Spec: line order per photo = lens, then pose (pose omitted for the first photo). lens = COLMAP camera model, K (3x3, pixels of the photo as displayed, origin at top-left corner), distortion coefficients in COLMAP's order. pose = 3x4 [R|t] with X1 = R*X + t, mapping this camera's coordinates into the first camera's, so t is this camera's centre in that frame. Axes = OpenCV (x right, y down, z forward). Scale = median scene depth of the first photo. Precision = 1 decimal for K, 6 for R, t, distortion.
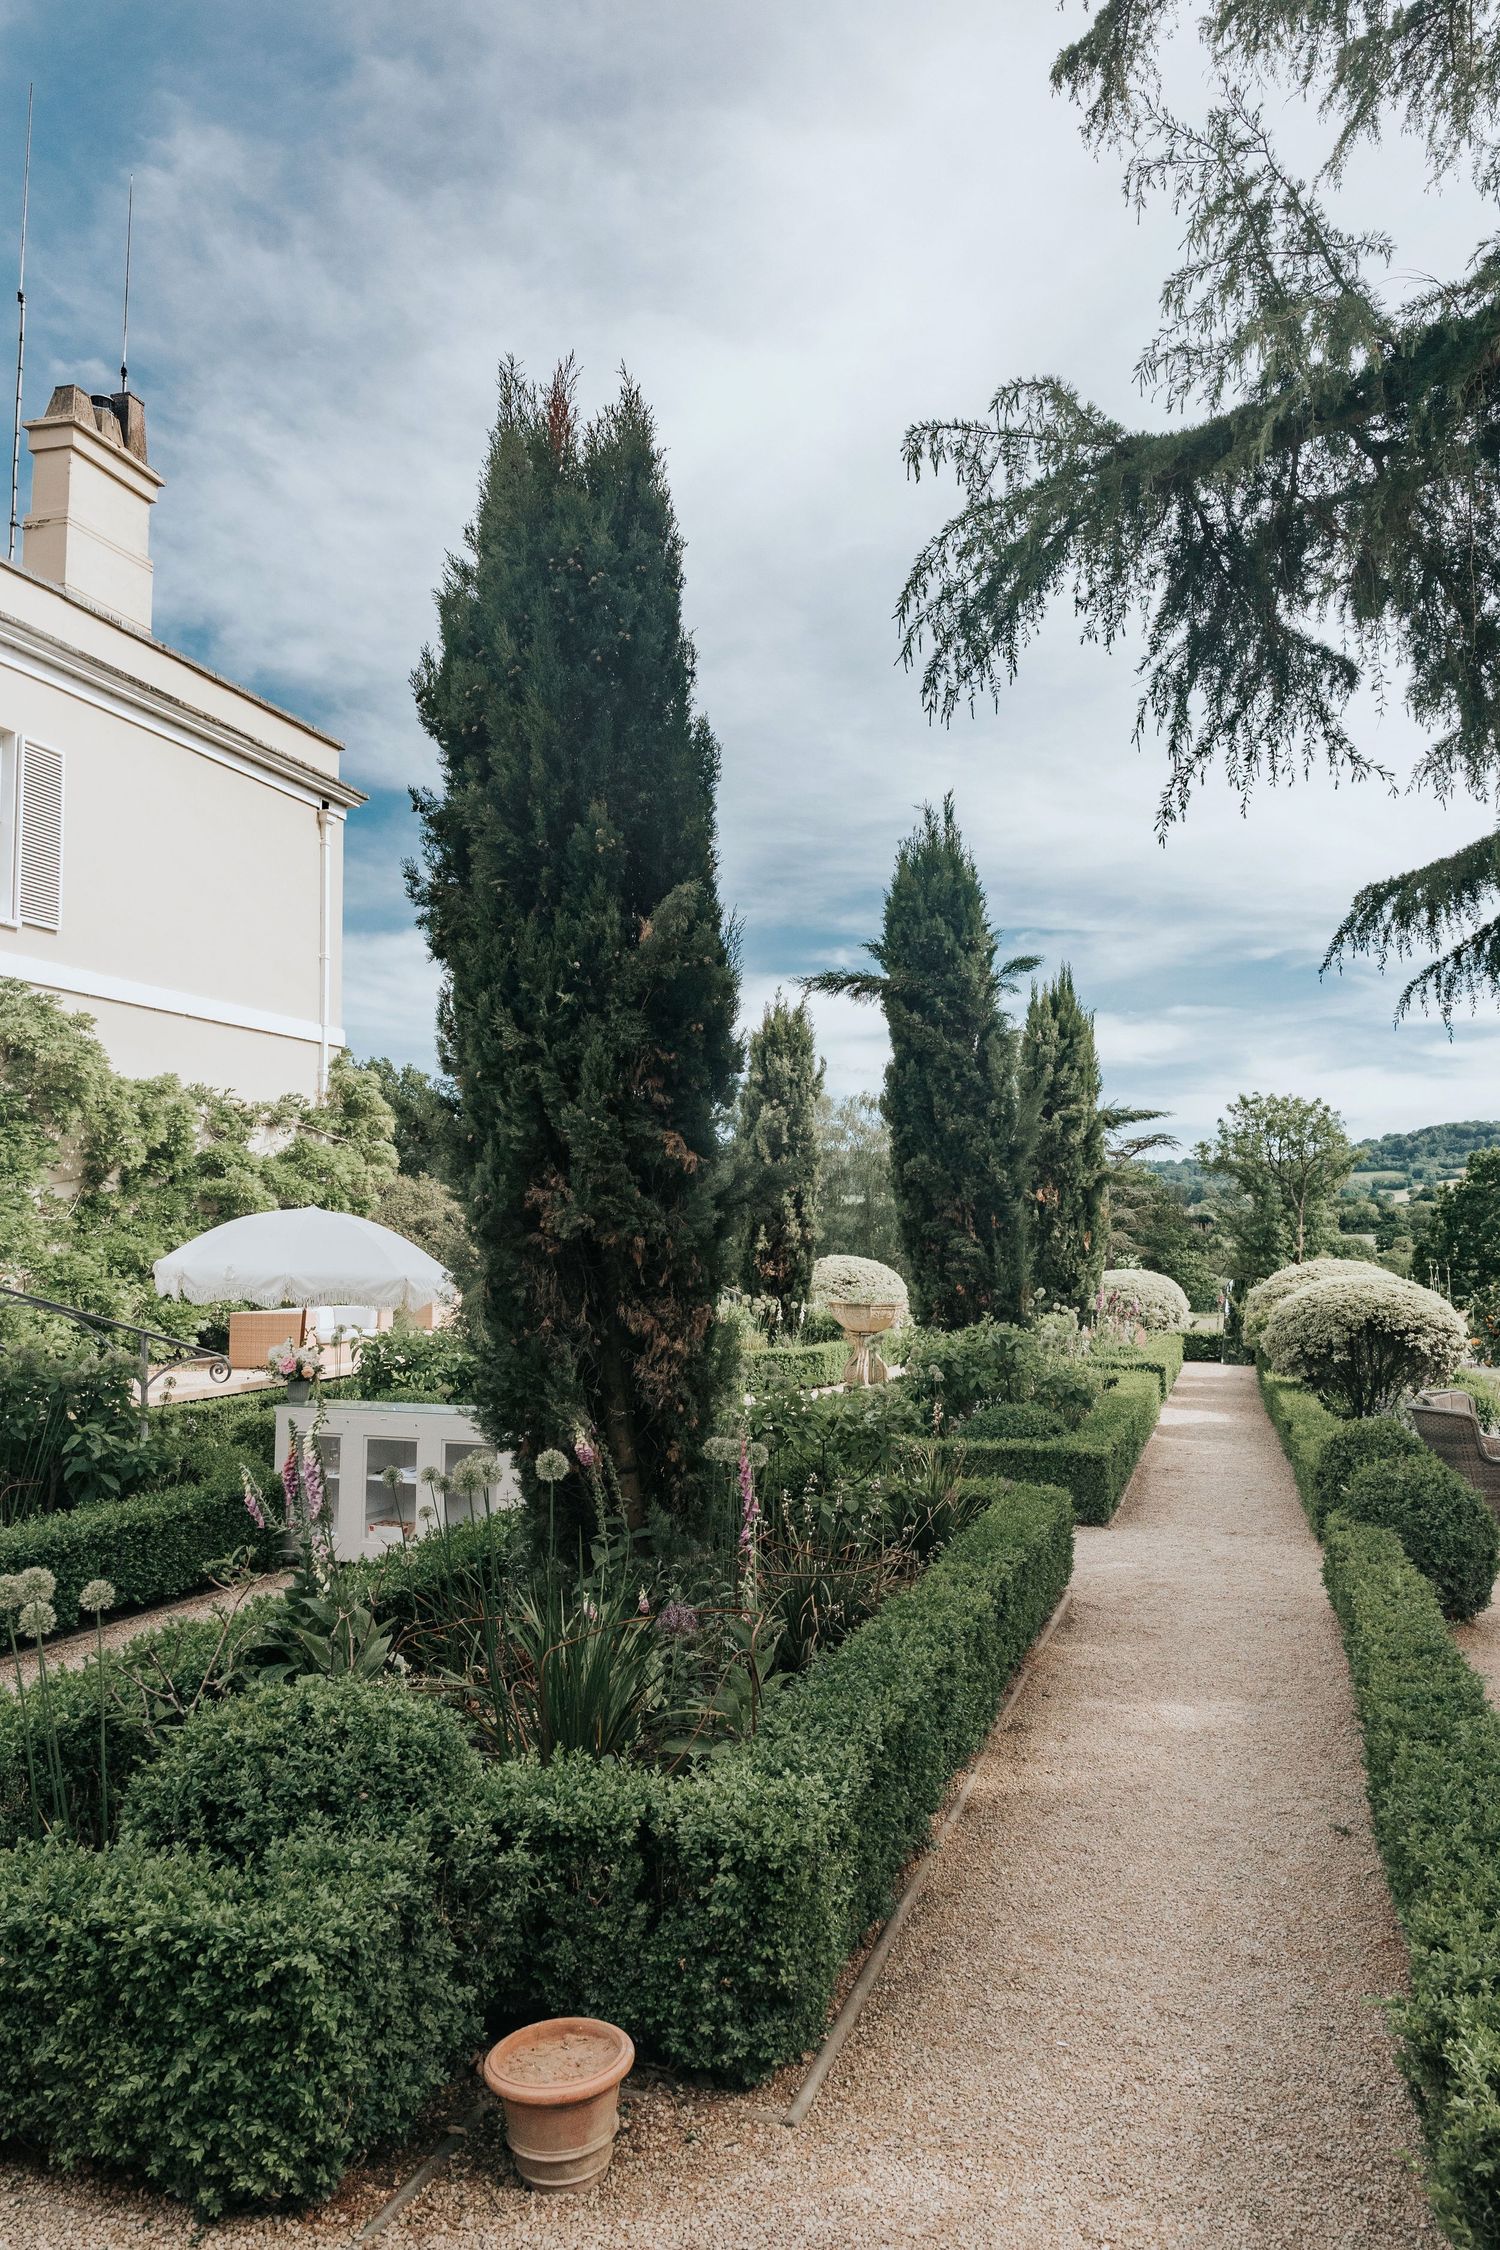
lens RADIAL K [[1604.3, 0, 750.0], [0, 1604.3, 1125.0], [0, 0, 1]] dist [-0.111343, 0.007856]
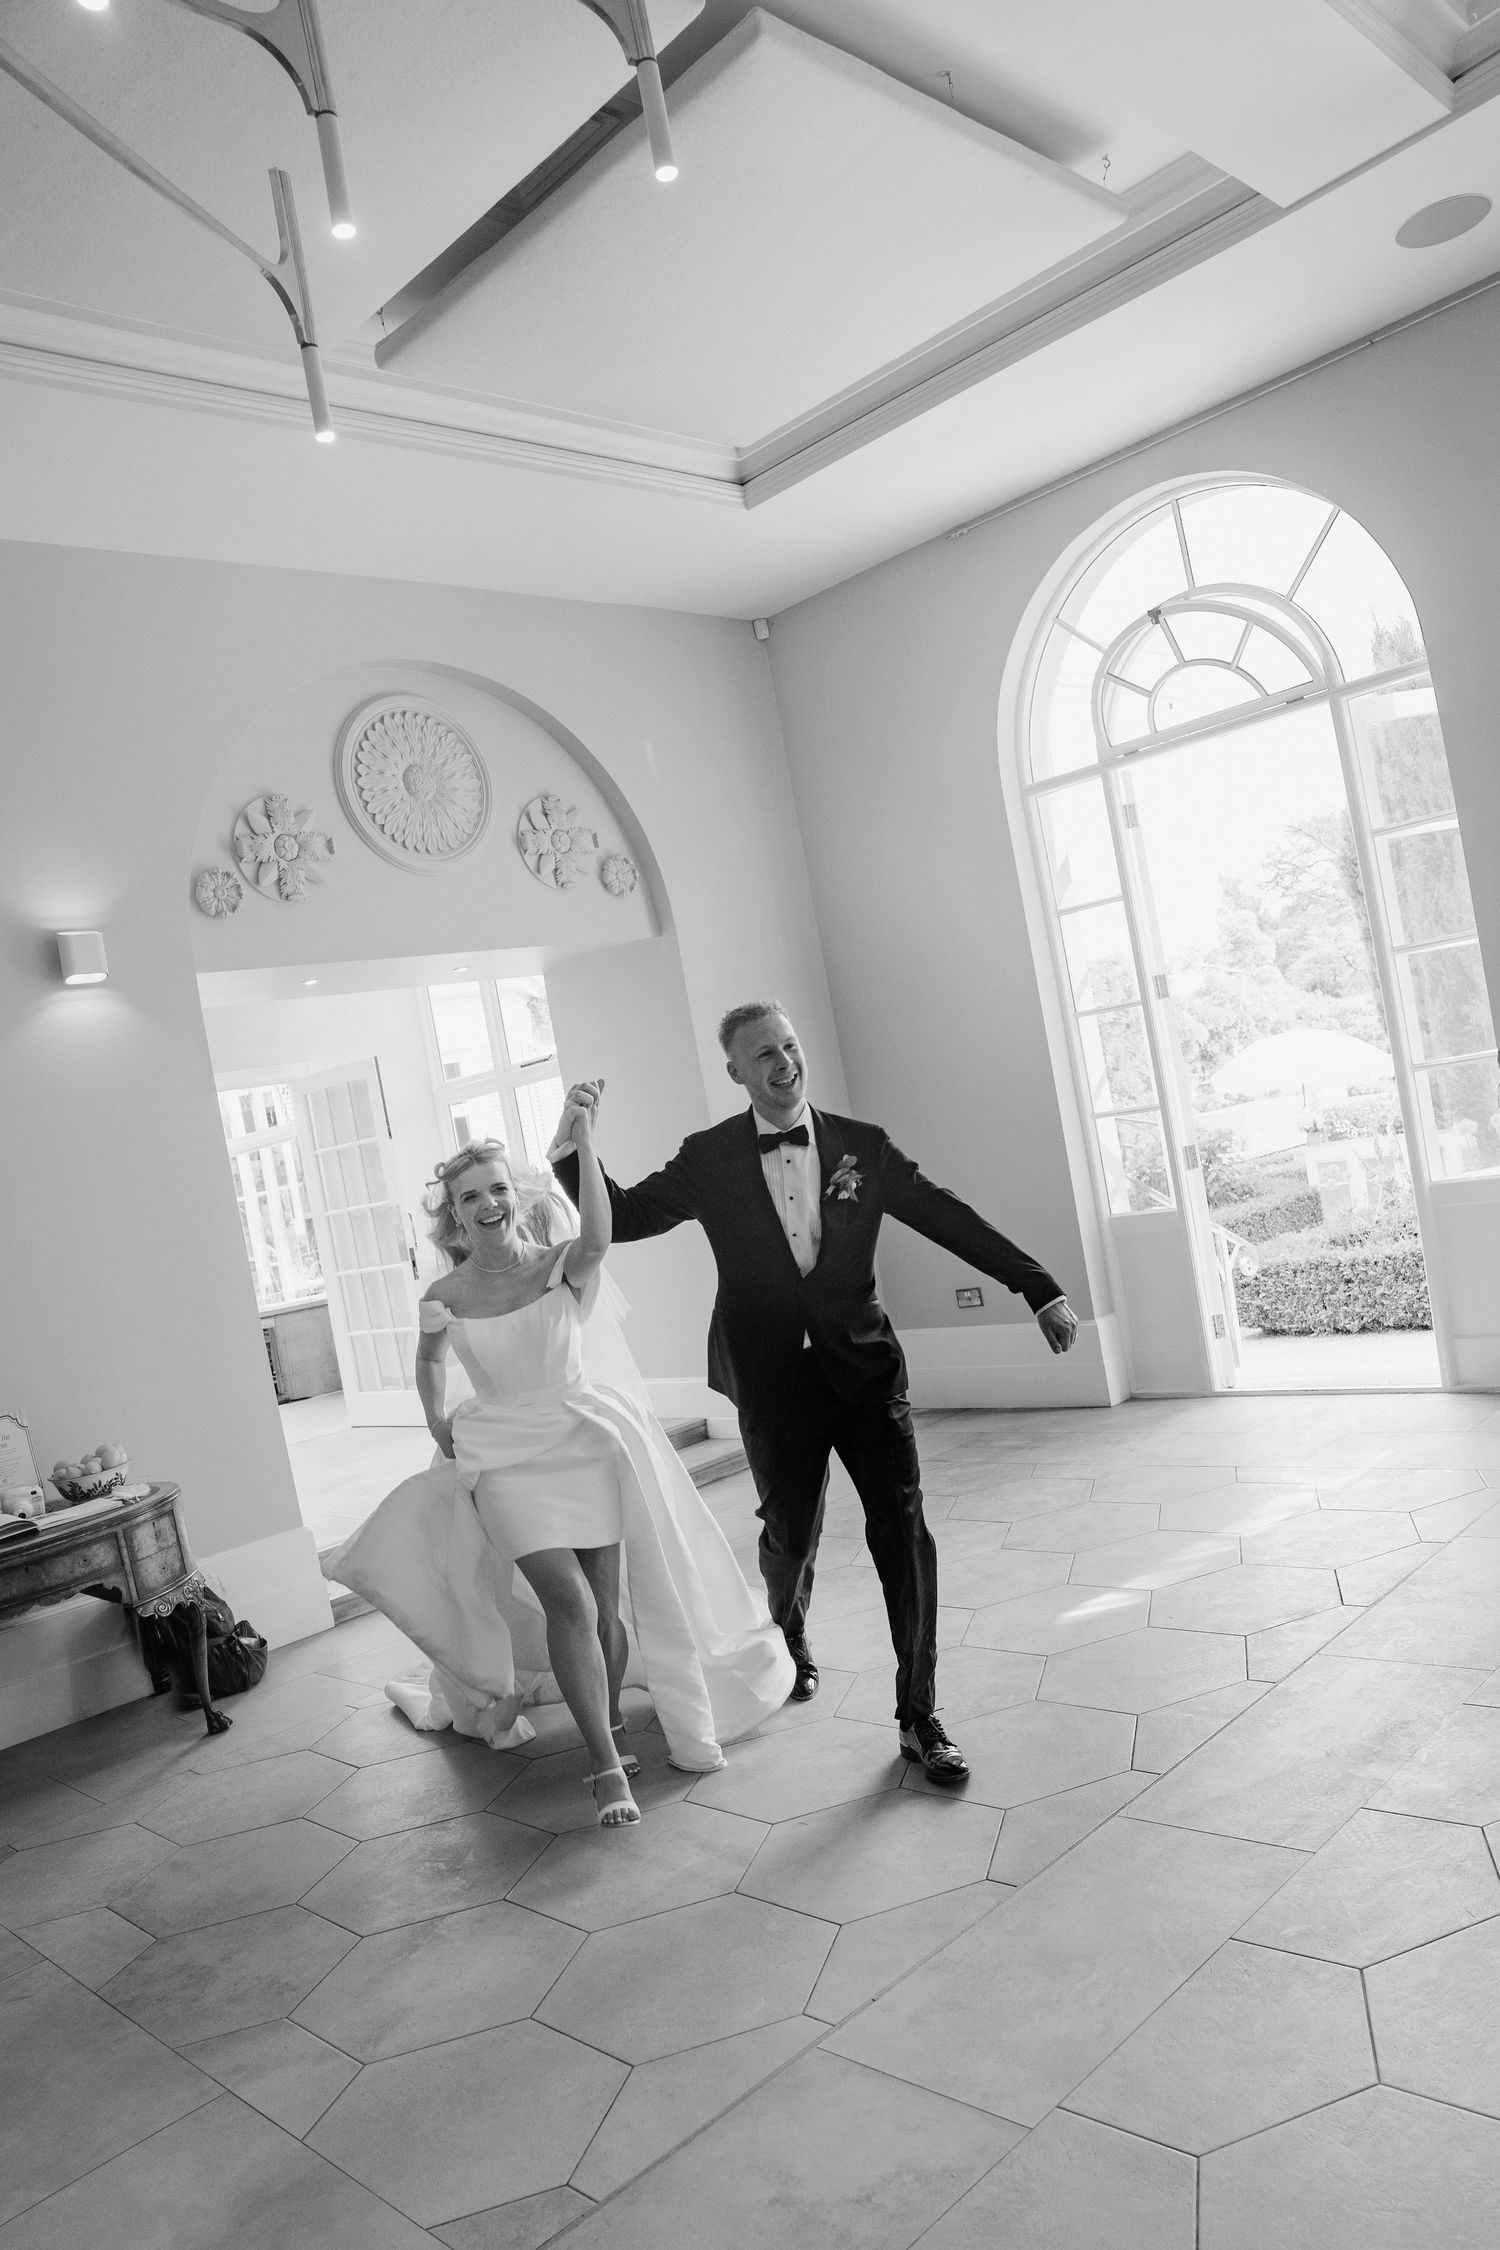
lens RADIAL K [[1604.3, 0, 750.0], [0, 1604.3, 1125.0], [0, 0, 1]] dist [-0.111343, 0.007856]
pose [[0.859939, -0.133933, -0.492510, 0.014371], [0.189941, 0.979625, 0.065245, -0.032305], [0.473737, -0.149654, 0.867858, -0.342872]]
